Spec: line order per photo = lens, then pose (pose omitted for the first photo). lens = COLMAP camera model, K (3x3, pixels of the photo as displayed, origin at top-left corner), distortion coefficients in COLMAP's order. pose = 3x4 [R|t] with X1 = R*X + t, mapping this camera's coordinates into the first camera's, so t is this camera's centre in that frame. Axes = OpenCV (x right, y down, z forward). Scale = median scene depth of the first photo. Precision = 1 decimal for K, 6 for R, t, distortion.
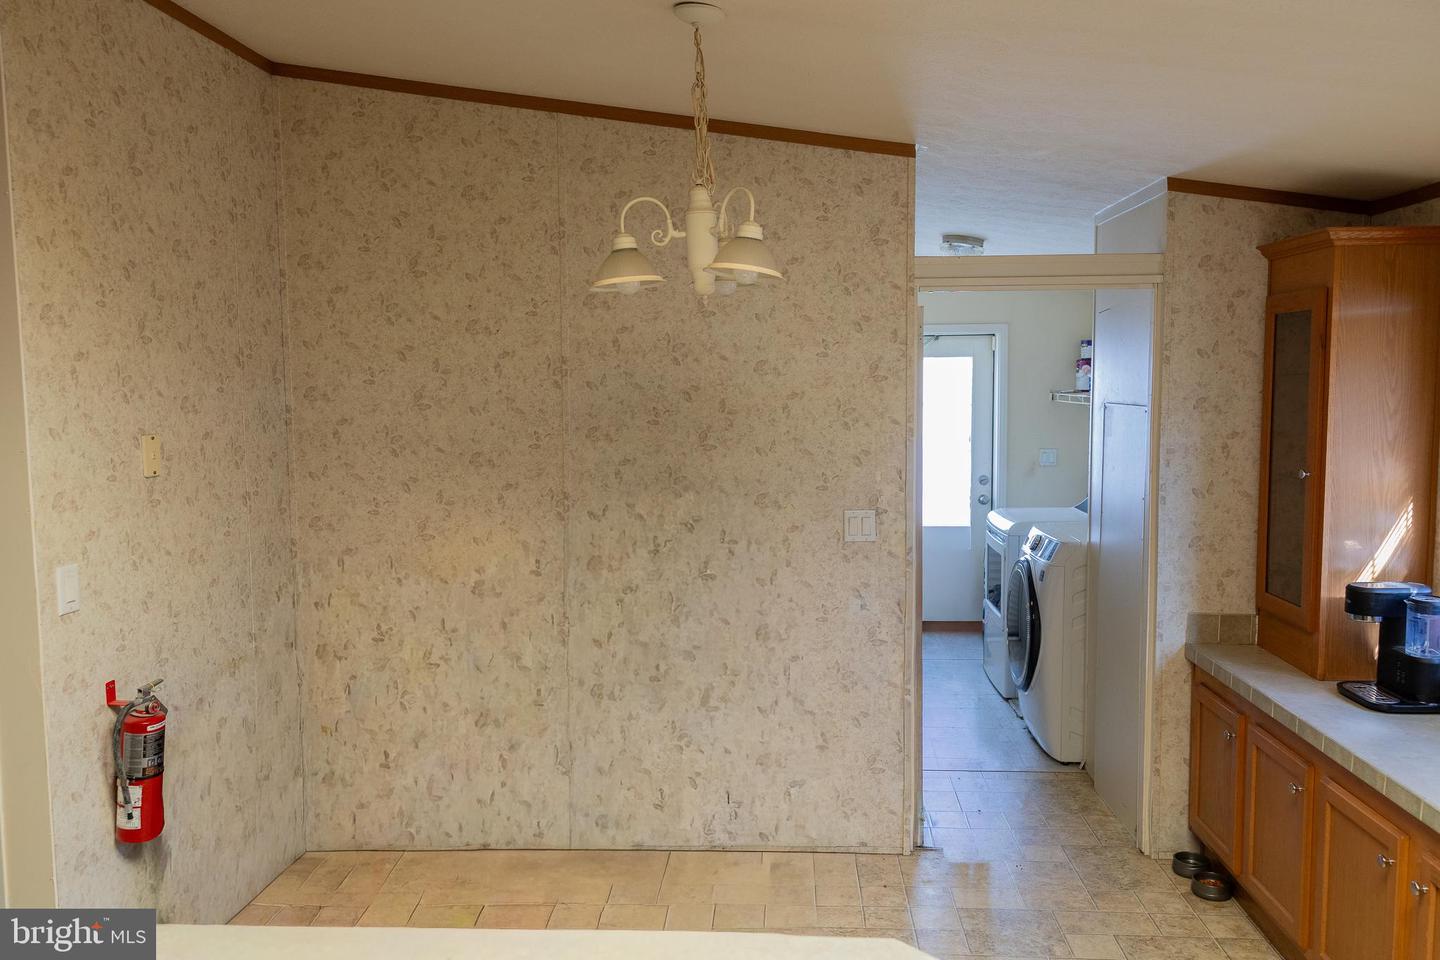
lens RADIAL K [[1155.2, 0, 720.9], [0, 1155.2, 481.5], [0, 0, 1]] dist [0.017164, -0.000117]
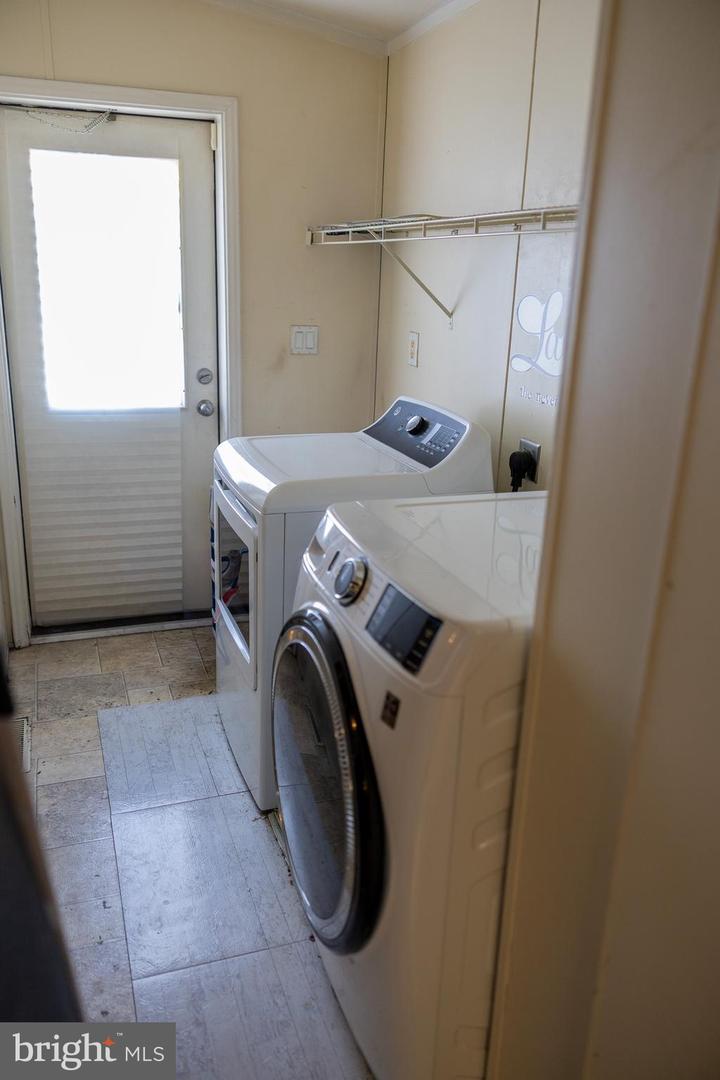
lens RADIAL K [[866.4, 0, 359.9], [0, 866.4, 539.4], [0, 0, 1]] dist [0.017164, -0.000117]
pose [[0.918594, -0.082355, 0.386527, 0.119292], [-0.005887, 0.975086, 0.221747, -0.019843], [-0.395159, -0.205971, 0.895223, 0.544099]]
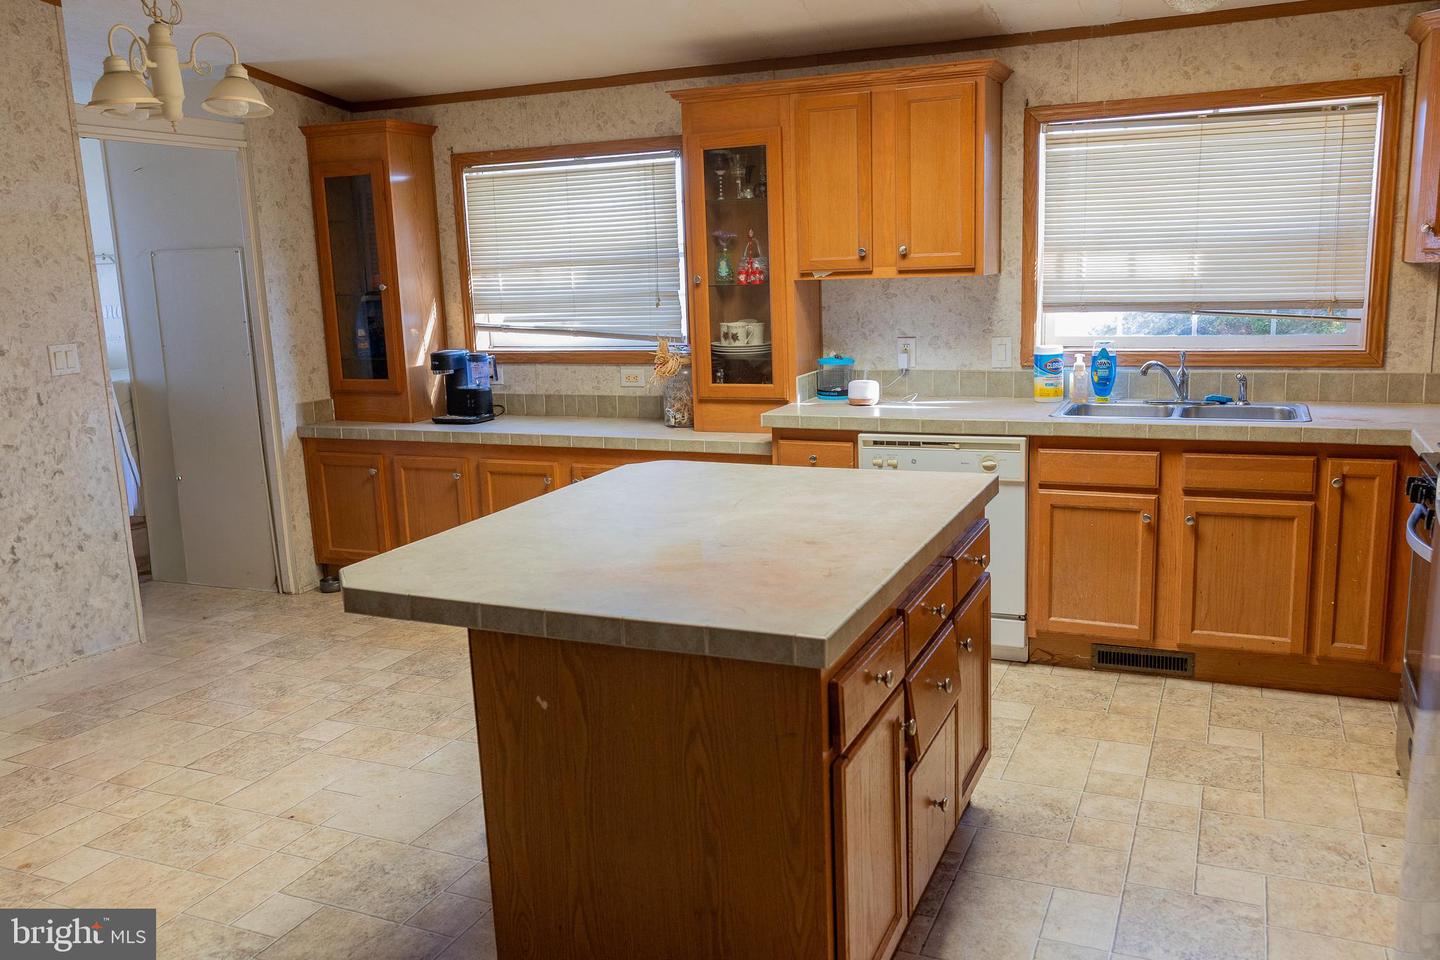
lens RADIAL K [[1155.2, 0, 721.5], [0, 1155.2, 479.8], [0, 0, 1]] dist [0.017164, -0.000117]
pose [[0.353930, -0.179804, 0.917826, -0.674563], [0.117736, 0.982105, 0.146995, 0.062123], [-0.927832, 0.056035, 0.368766, 0.059562]]
